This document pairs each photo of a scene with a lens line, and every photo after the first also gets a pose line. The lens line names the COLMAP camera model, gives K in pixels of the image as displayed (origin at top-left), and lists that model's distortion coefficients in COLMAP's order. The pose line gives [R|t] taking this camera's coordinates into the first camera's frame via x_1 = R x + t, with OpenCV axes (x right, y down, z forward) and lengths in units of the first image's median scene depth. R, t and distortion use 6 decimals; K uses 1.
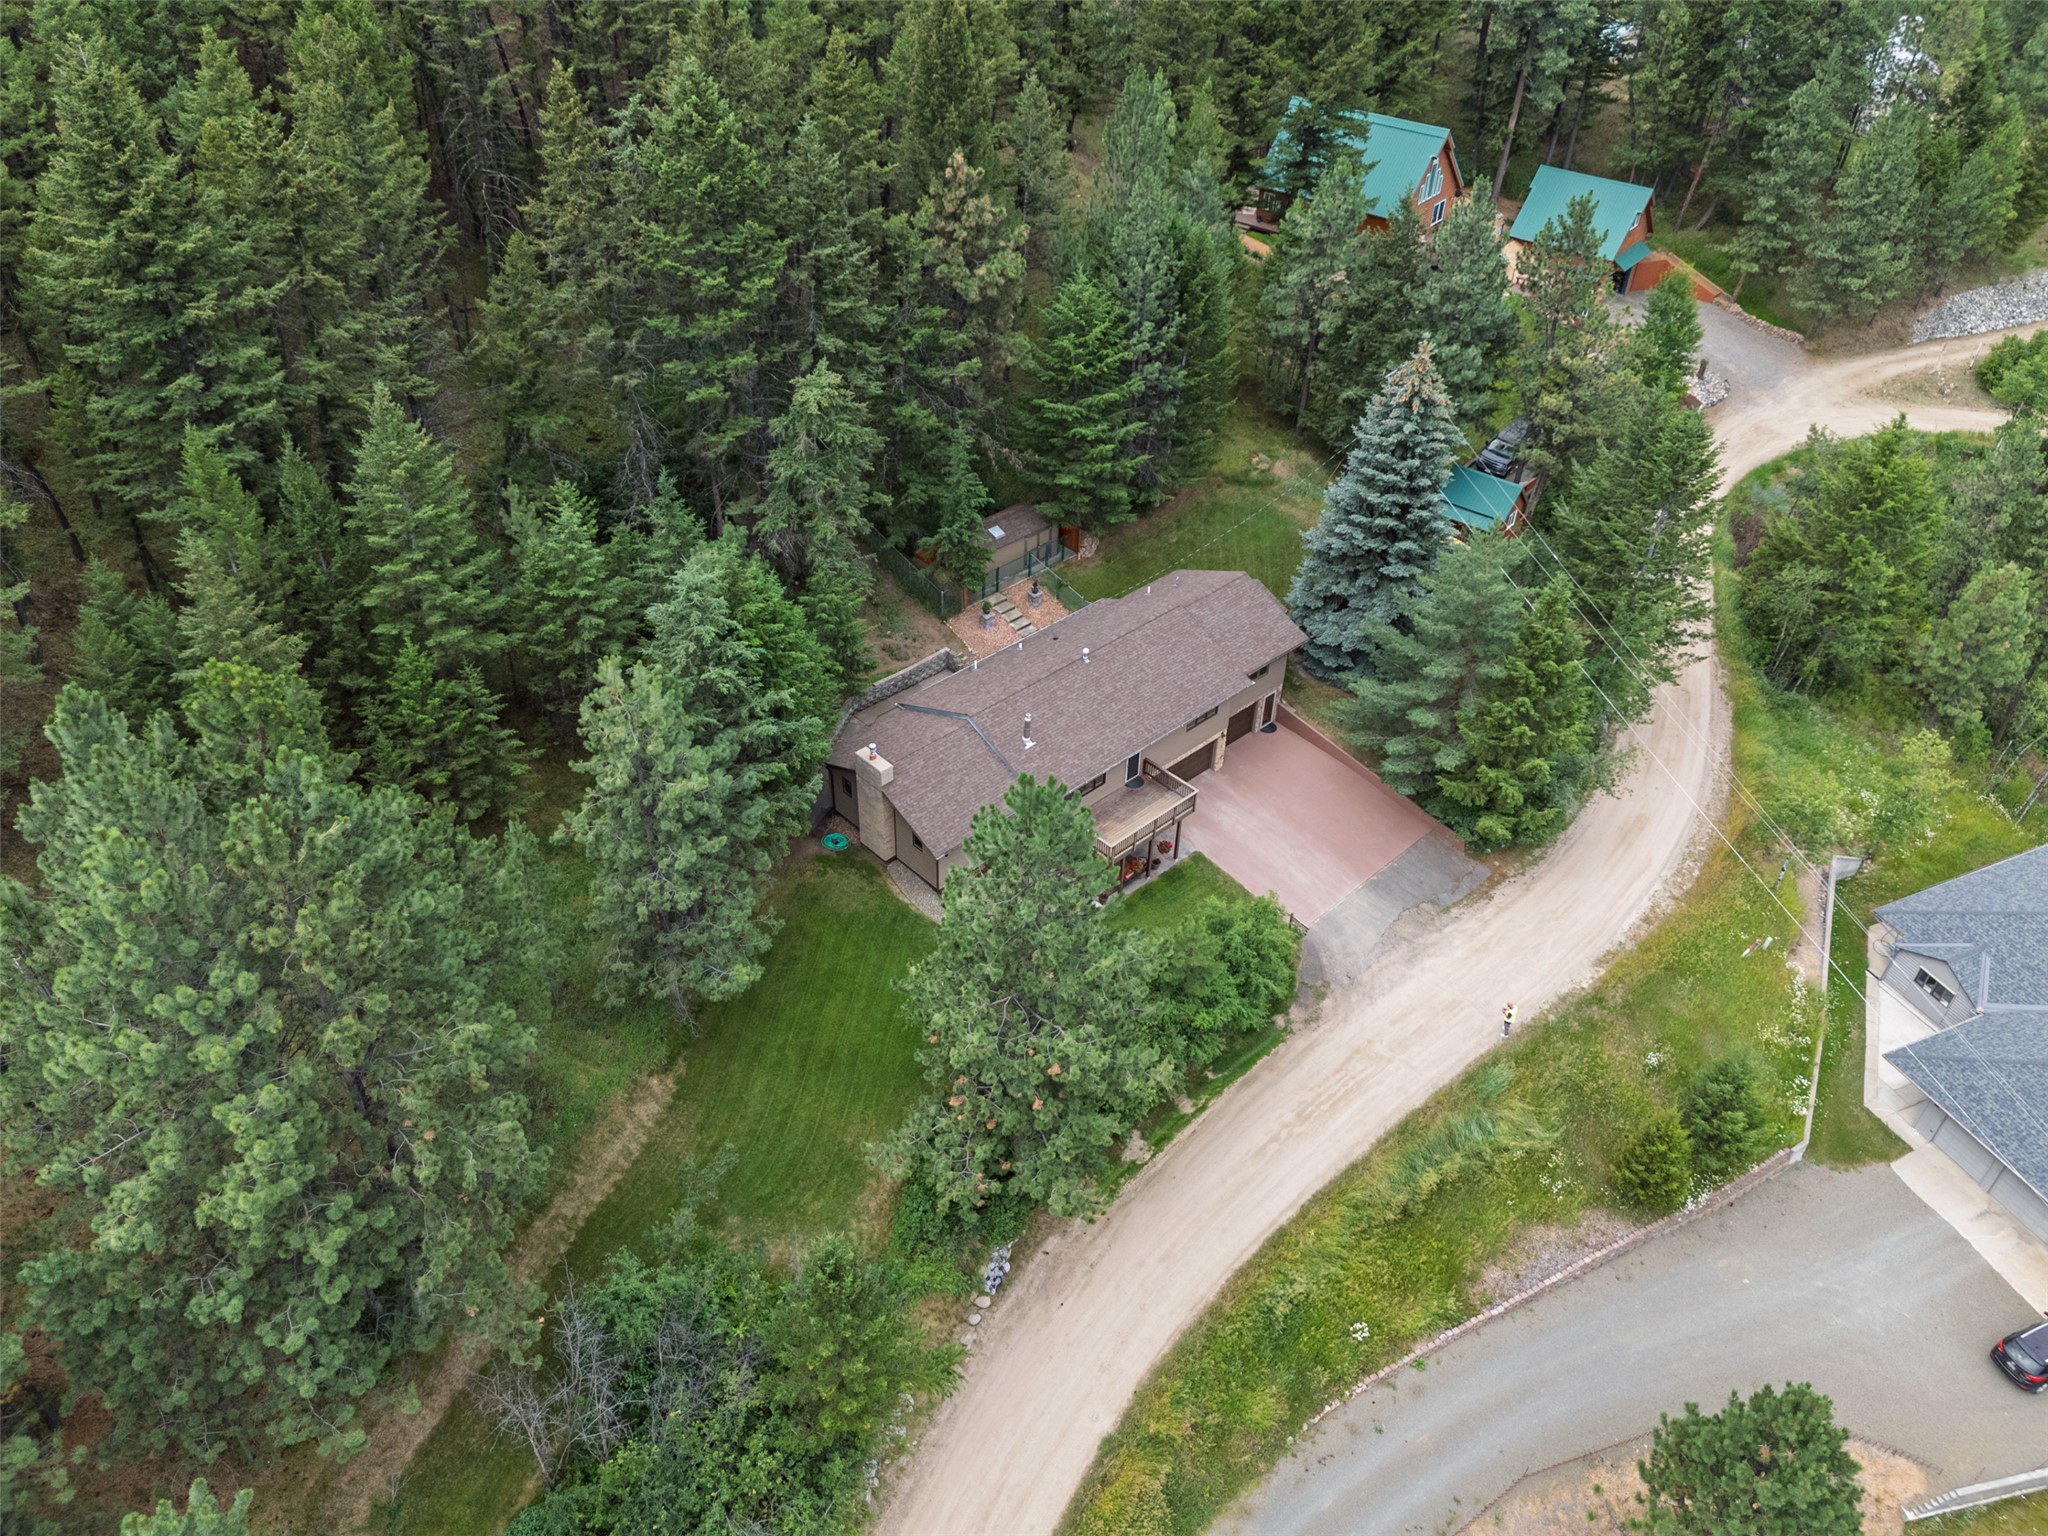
lens RADIAL K [[1486.1, 0, 1013.6], [0, 1486.1, 761.2], [0, 0, 1]] dist [0.065090, -0.076636]
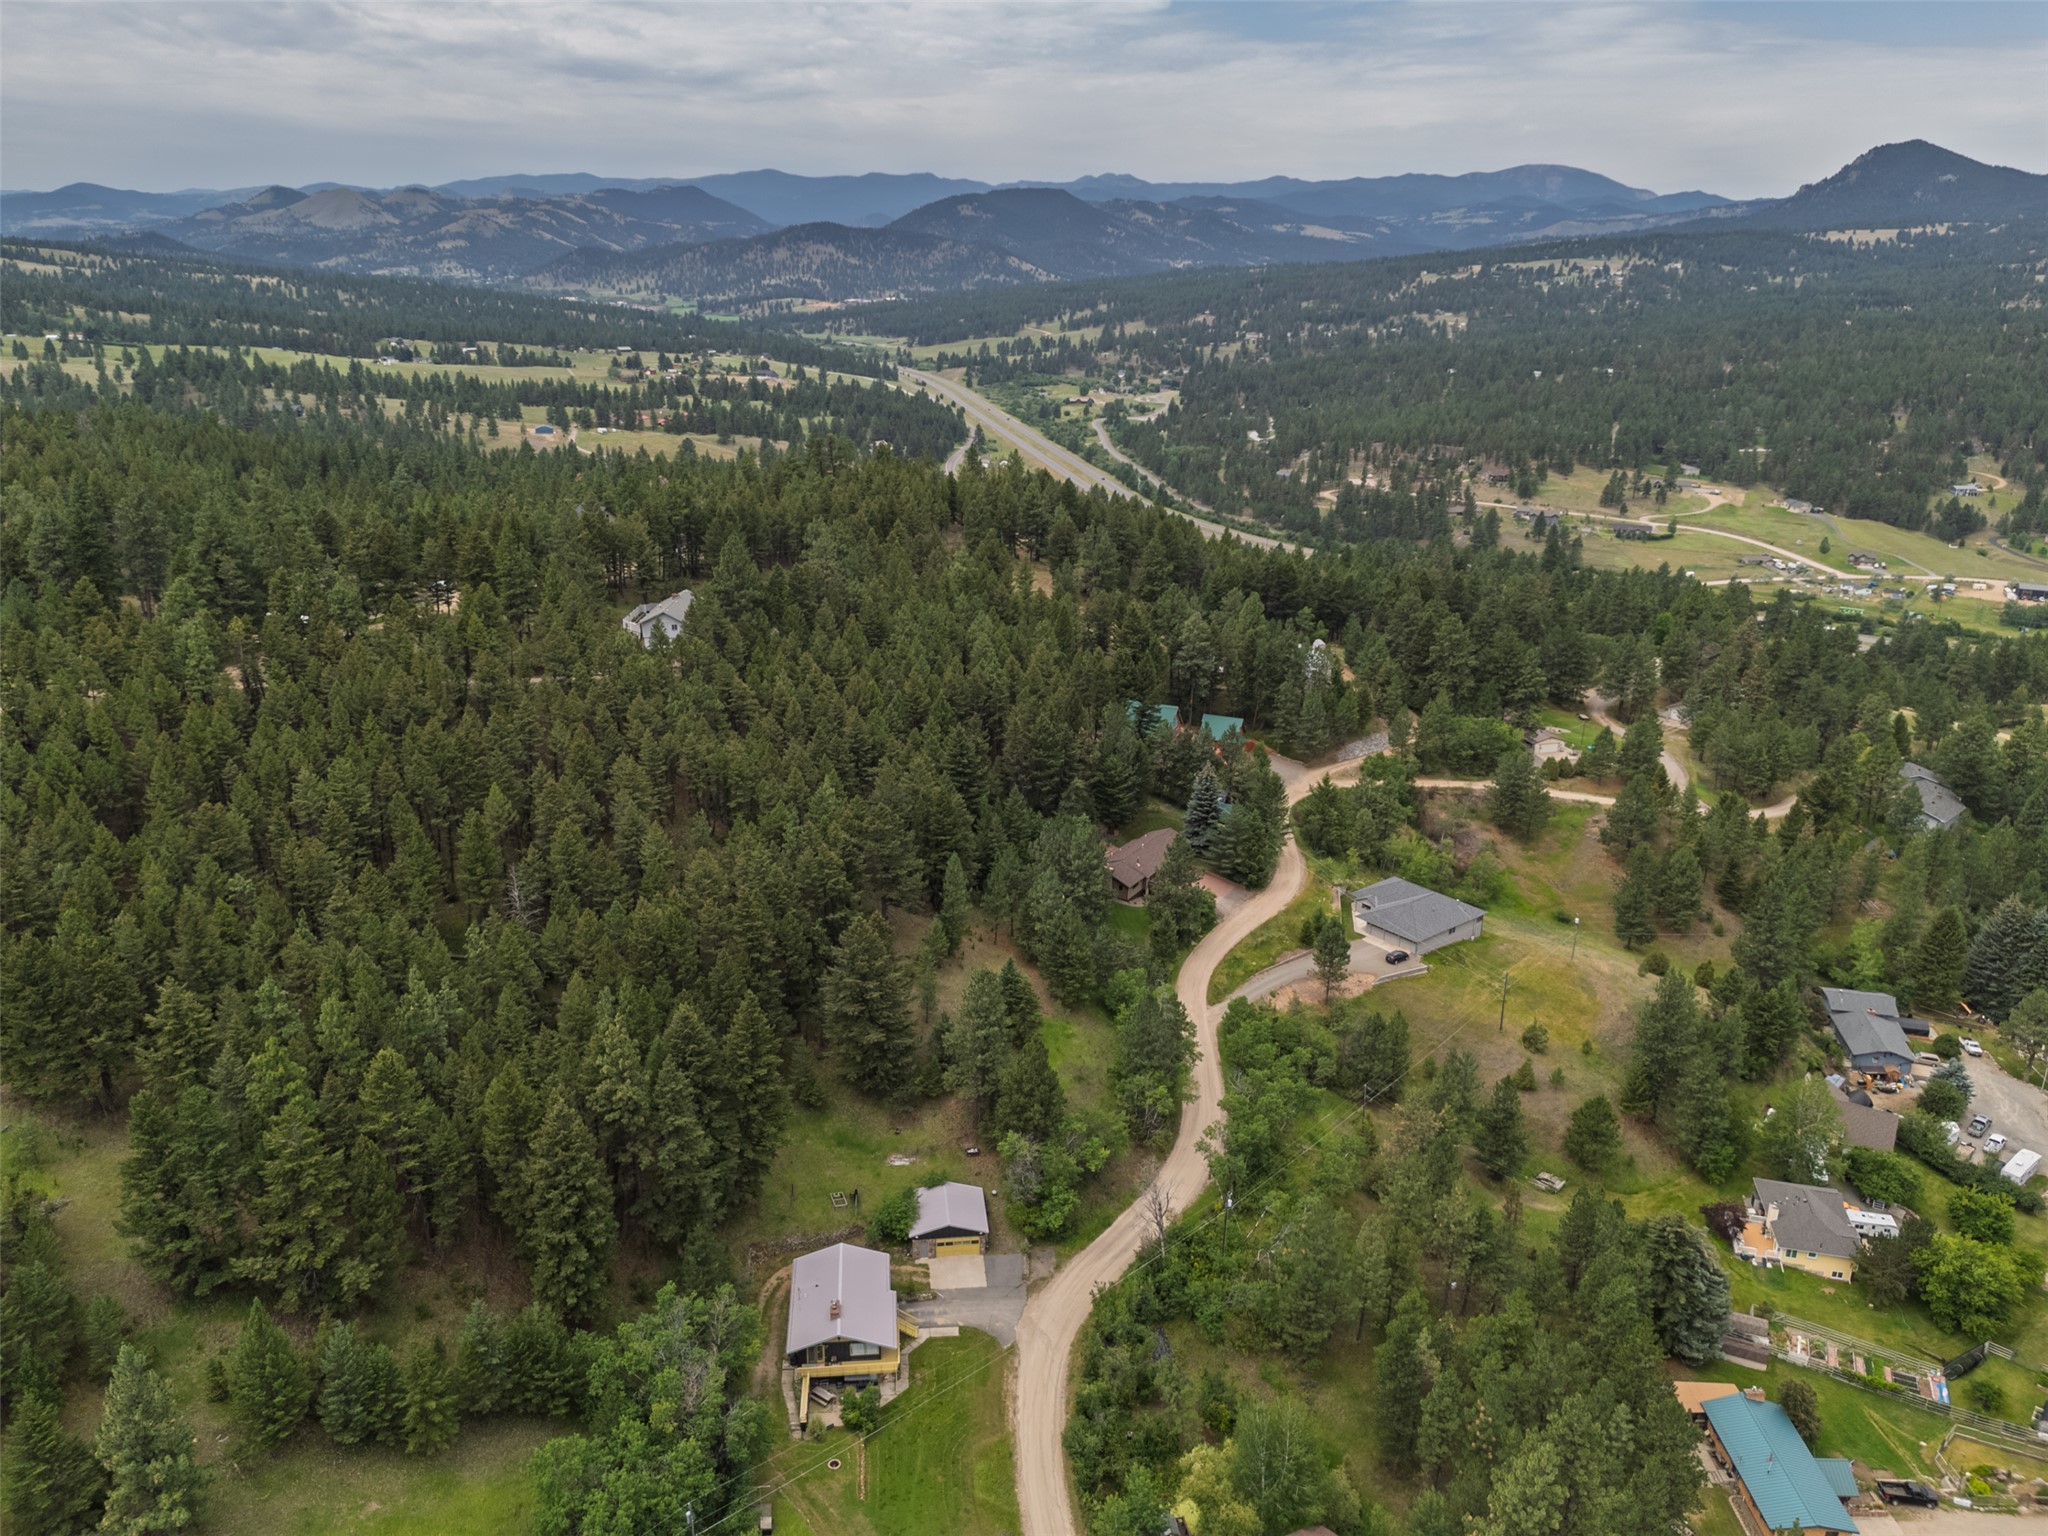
lens RADIAL K [[1486.1, 0, 1013.6], [0, 1486.1, 761.2], [0, 0, 1]] dist [0.065090, -0.076636]
pose [[0.963195, -0.088838, 0.253699, -1.276361], [0.169637, 0.933021, -0.317326, 0.919952], [-0.208516, 0.348684, 0.913751, -2.599129]]
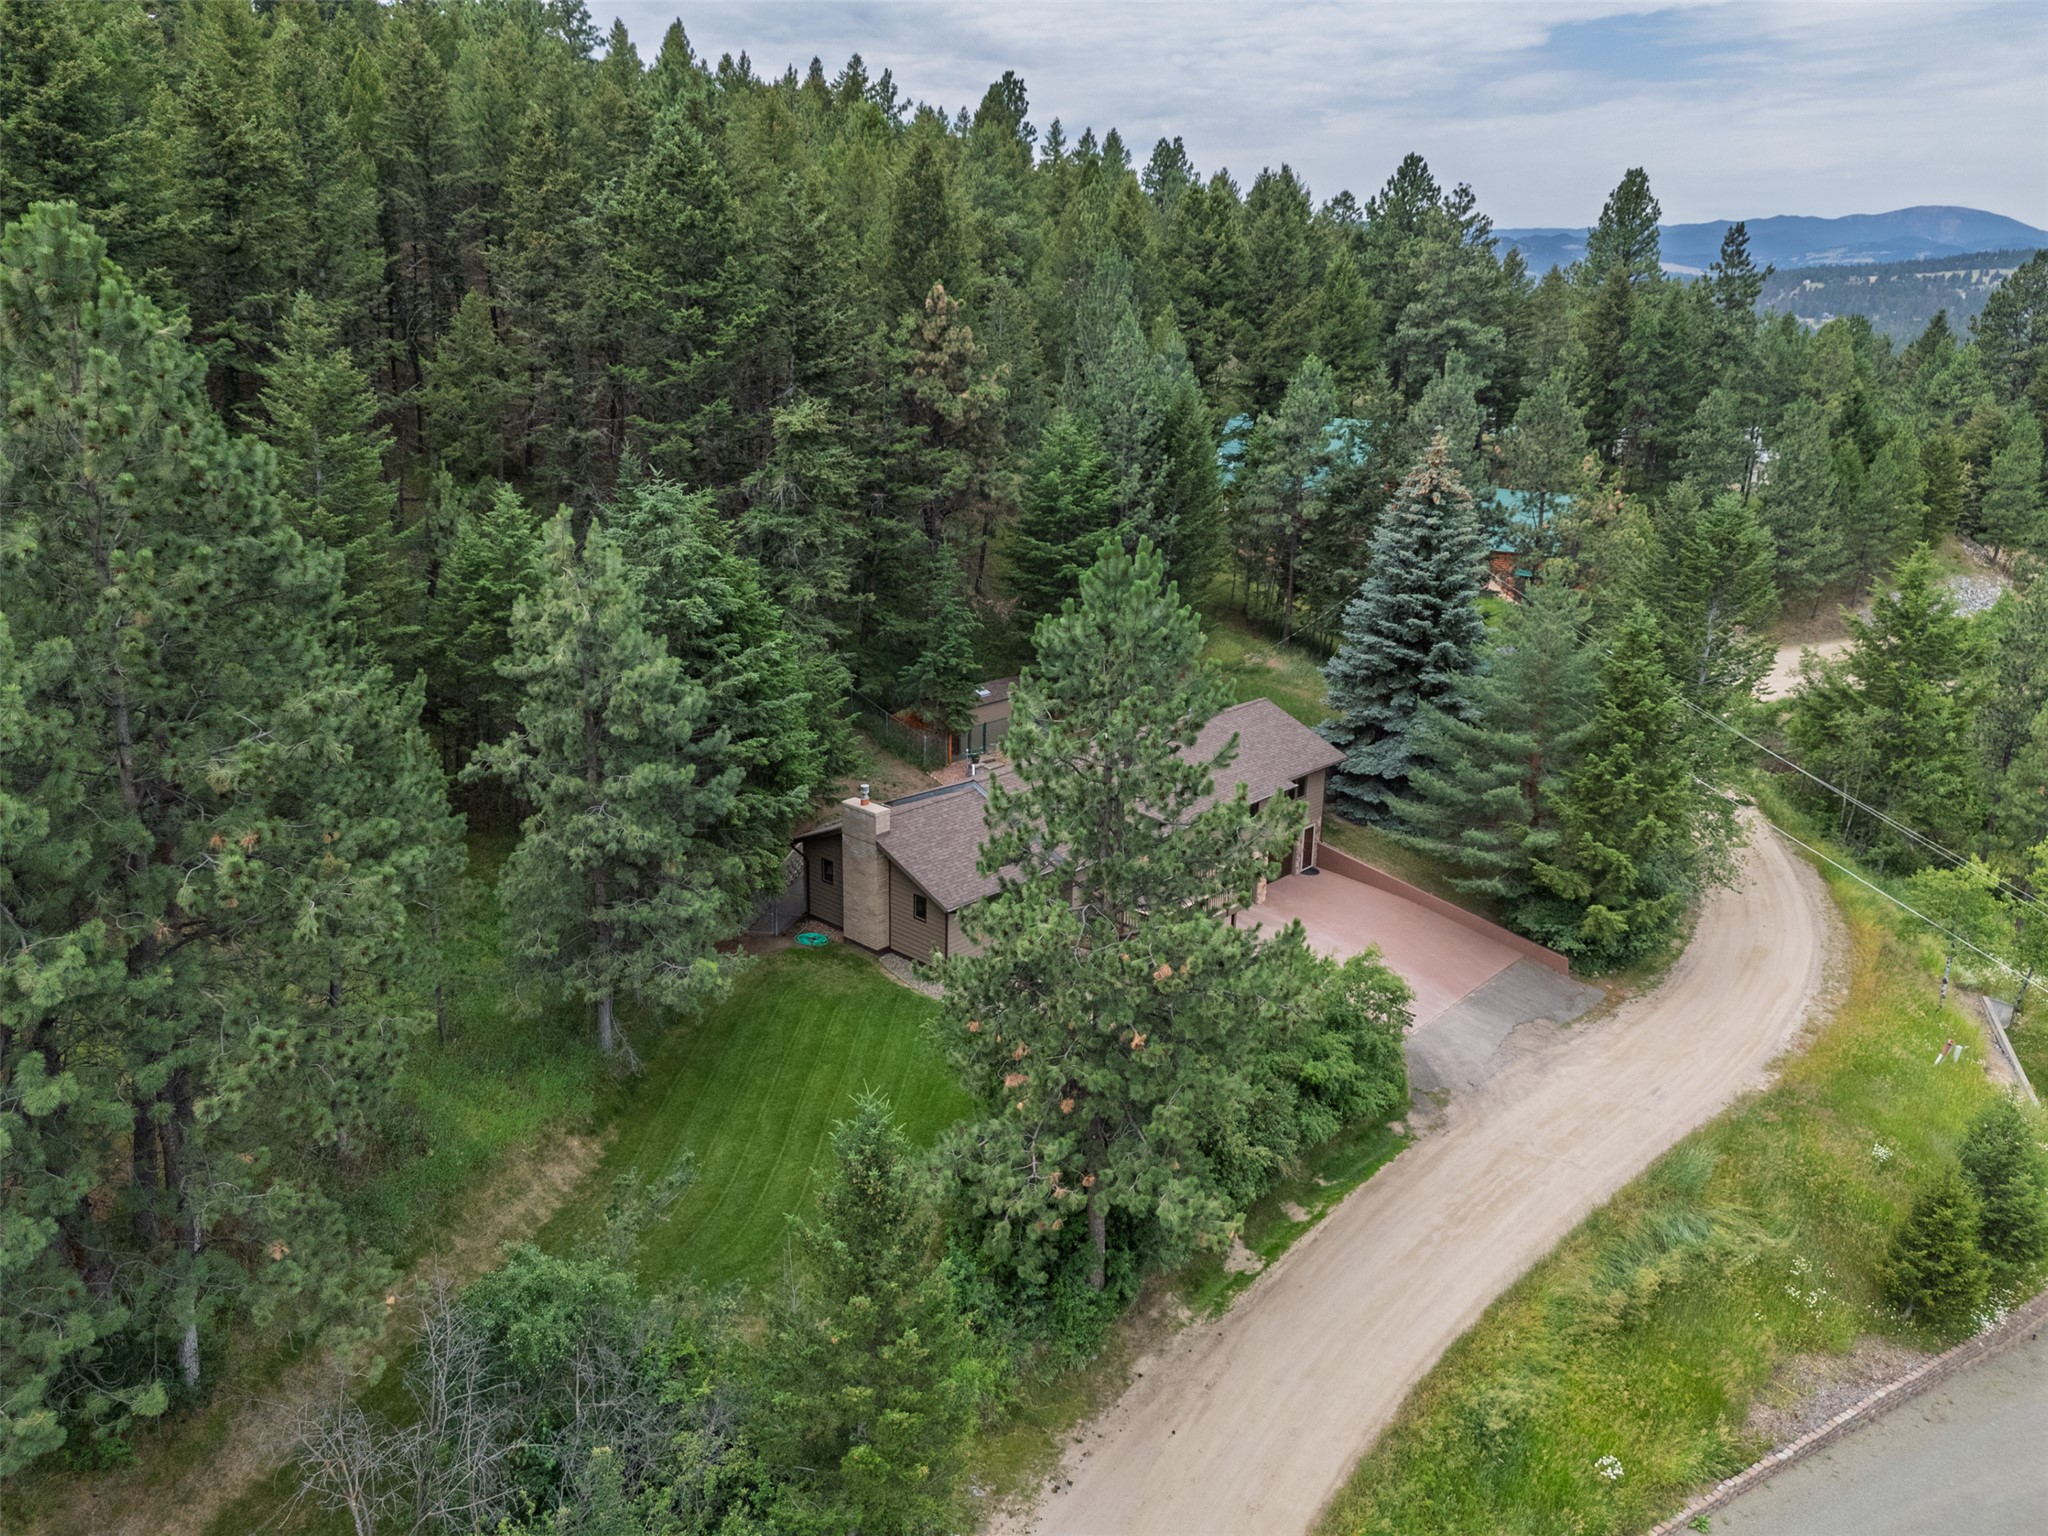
lens RADIAL K [[1490.3, 0, 1009.6], [0, 1490.3, 774.9], [0, 0, 1]] dist [0.047563, -0.047879]
pose [[0.997875, -0.020634, 0.061805, -0.062797], [0.041452, 0.932868, -0.357824, 0.266599], [-0.050272, 0.359626, 0.931741, 0.221737]]
